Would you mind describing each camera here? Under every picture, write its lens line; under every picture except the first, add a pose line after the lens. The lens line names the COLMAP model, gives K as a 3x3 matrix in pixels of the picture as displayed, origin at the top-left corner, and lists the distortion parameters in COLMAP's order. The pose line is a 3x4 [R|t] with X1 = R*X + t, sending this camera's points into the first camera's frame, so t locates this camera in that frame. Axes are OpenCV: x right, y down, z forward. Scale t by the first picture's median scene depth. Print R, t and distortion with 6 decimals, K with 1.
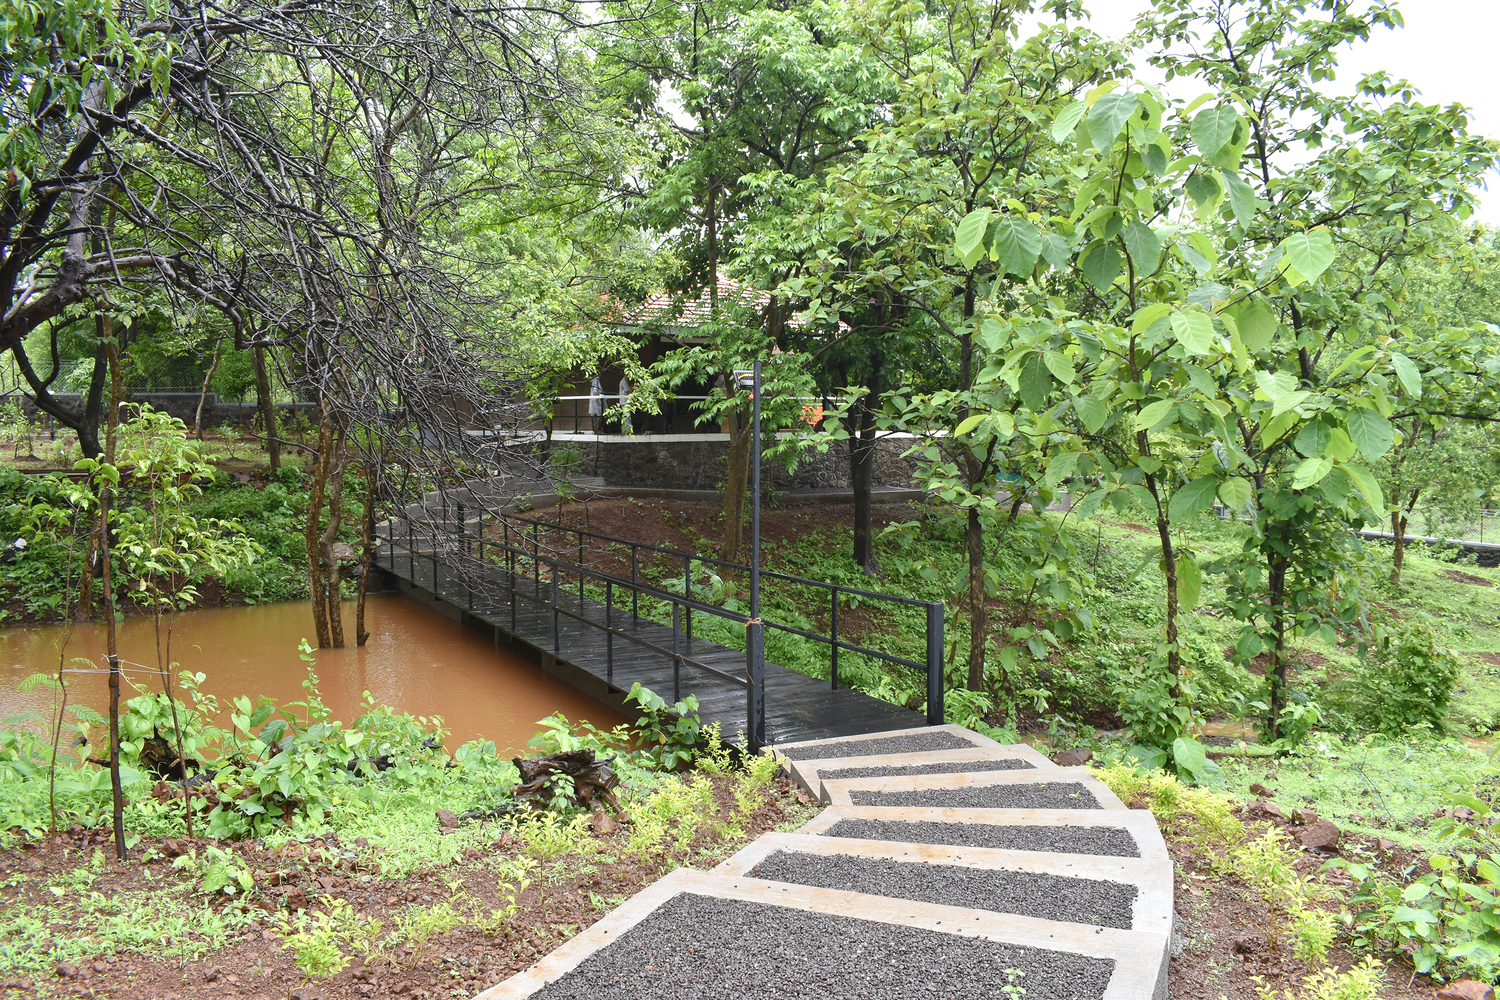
lens RADIAL K [[1174.0, 0, 750.0], [0, 1174.0, 500.0], [0, 0, 1]] dist [-0.100182, 0.006078]
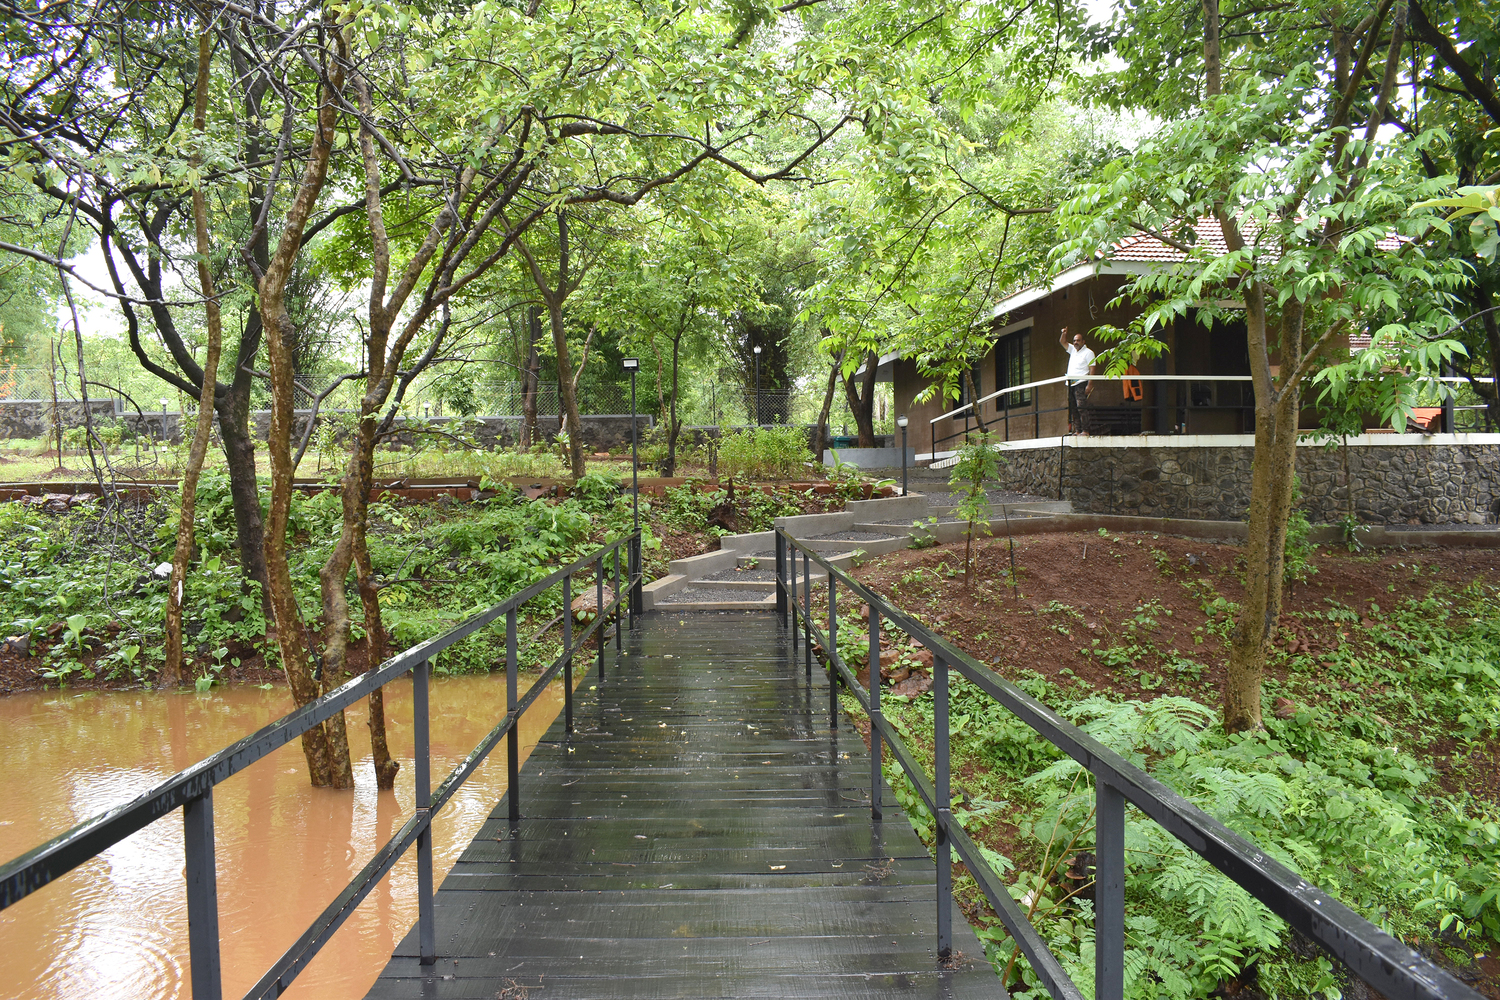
lens RADIAL K [[1174.0, 0, 750.0], [0, 1174.0, 500.0], [0, 0, 1]] dist [-0.100182, 0.006078]
pose [[0.893777, 0.000313, -0.448512, 0.008807], [-0.020947, 0.998938, -0.041046, 0.013445], [0.448023, 0.046081, 0.892834, 0.406218]]
